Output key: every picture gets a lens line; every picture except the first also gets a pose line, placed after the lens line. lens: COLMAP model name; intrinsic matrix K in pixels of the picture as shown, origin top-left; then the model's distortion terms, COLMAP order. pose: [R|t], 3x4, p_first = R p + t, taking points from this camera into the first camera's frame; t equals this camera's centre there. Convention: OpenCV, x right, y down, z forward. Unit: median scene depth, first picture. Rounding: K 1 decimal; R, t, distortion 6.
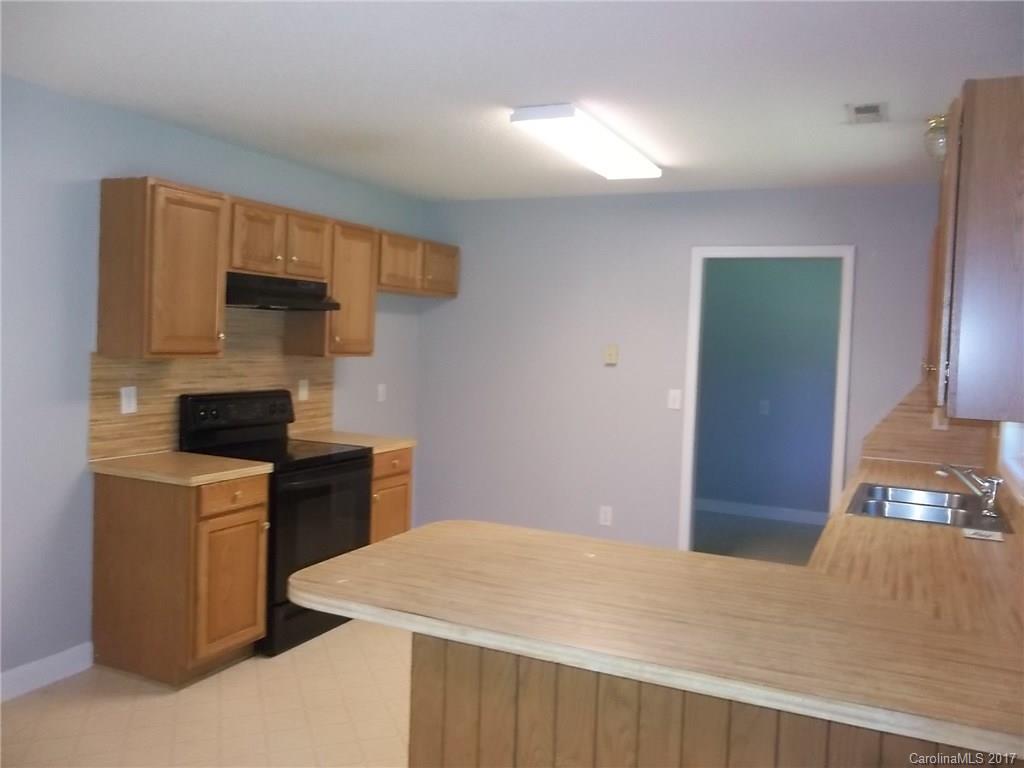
lens RADIAL K [[837.9, 0, 541.8], [0, 837.9, 381.4], [0, 0, 1]] dist [-0.012433, 0.000554]
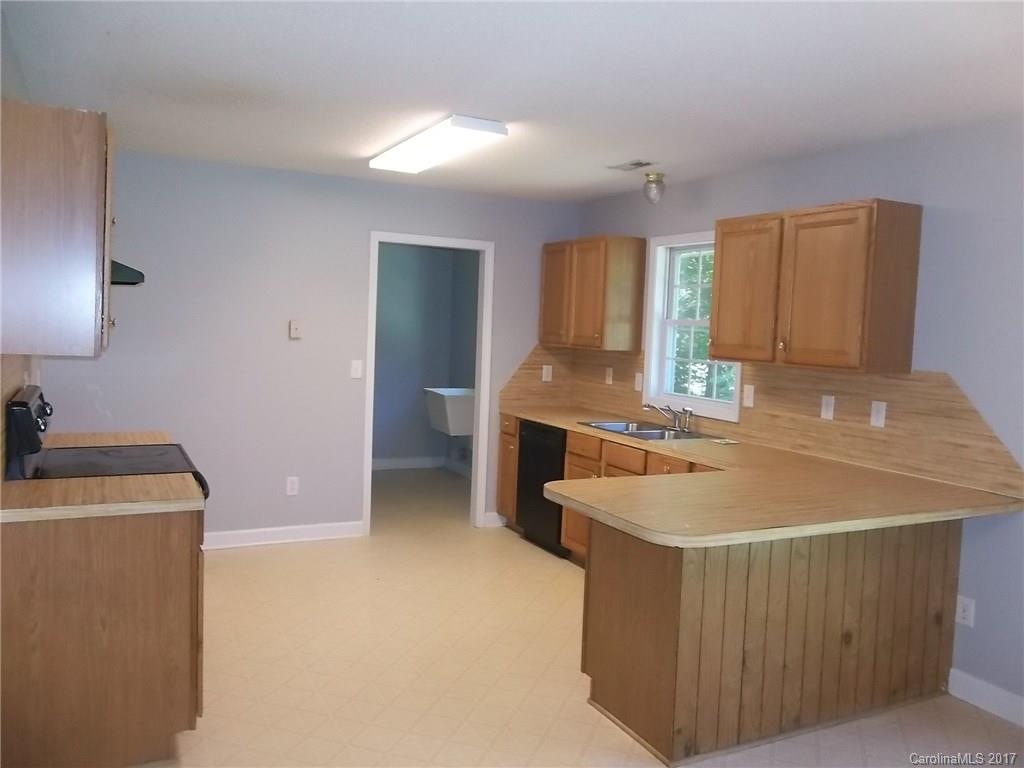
lens RADIAL K [[837.9, 0, 541.8], [0, 837.9, 381.4], [0, 0, 1]] dist [-0.012433, 0.000554]
pose [[0.615563, -0.066526, 0.785275, -0.595957], [0.014506, 0.997218, 0.073110, -0.042107], [-0.787954, -0.033613, 0.614816, 0.148207]]
